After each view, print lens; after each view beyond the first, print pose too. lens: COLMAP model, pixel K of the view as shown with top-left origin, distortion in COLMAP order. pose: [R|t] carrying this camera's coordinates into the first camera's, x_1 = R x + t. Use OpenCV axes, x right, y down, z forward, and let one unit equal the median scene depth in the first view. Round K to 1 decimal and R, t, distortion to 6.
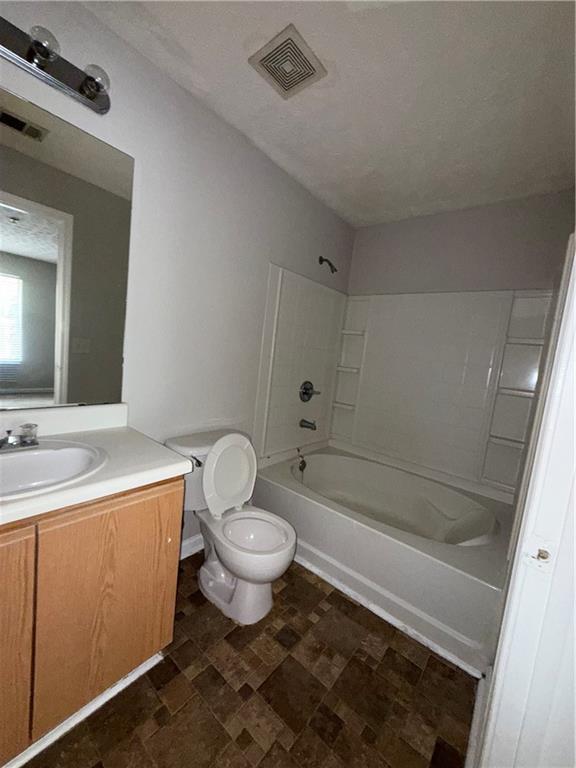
lens RADIAL K [[308.3, 0, 288.4], [0, 308.3, 380.6], [0, 0, 1]] dist [-0.000111, 0.000599]
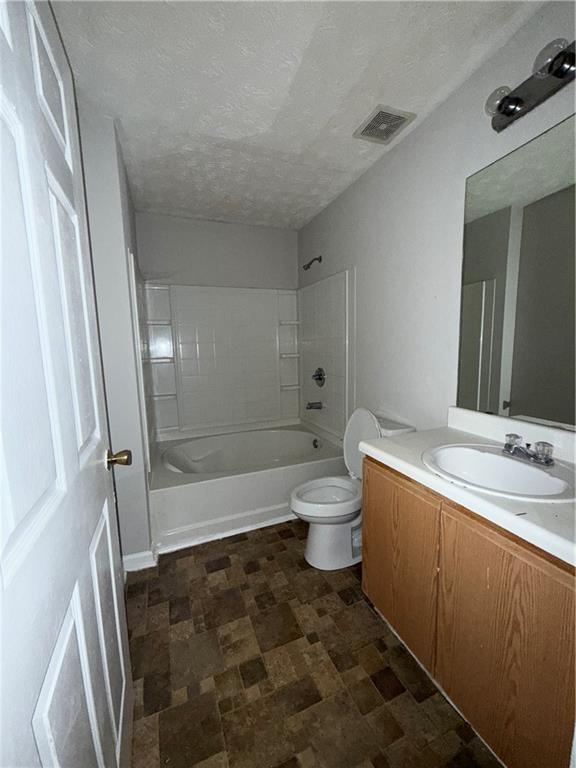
lens RADIAL K [[302.2, 0, 288.0], [0, 302.2, 384.0], [0, 0, 1]] dist [0.001078, -0.007893]
pose [[-0.880956, -0.146495, 0.449951, -0.381817], [-0.028922, 0.965763, 0.257808, -0.198844], [-0.472314, 0.214105, -0.855032, 1.617816]]
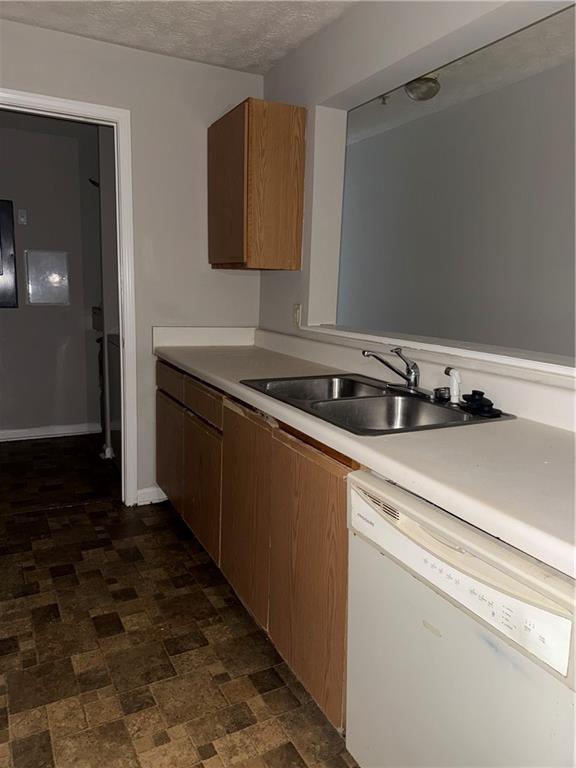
lens RADIAL K [[544.4, 0, 288.0], [0, 544.4, 384.0], [0, 0, 1]] dist [0.003176, -0.013536]
pose [[-0.363803, 0.048237, -0.930226, 0.866092], [-0.162226, 0.980115, 0.114269, -0.043109], [0.917240, 0.192479, -0.348743, 1.305383]]
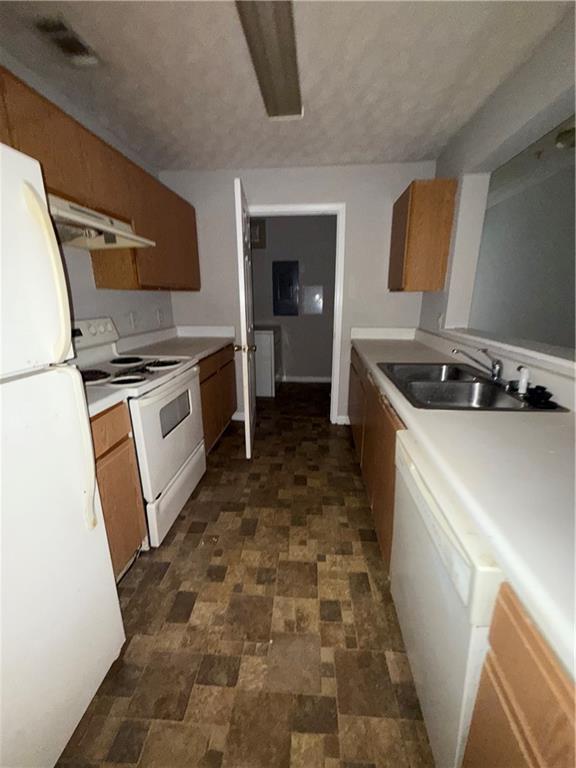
lens RADIAL K [[308.3, 0, 288.4], [0, 308.3, 380.6], [0, 0, 1]] dist [-0.000111, 0.000599]
pose [[-0.807424, 0.056105, -0.587298, 0.686982], [-0.138176, 0.949797, 0.280701, -0.129809], [0.573563, 0.307795, -0.759137, 1.545166]]
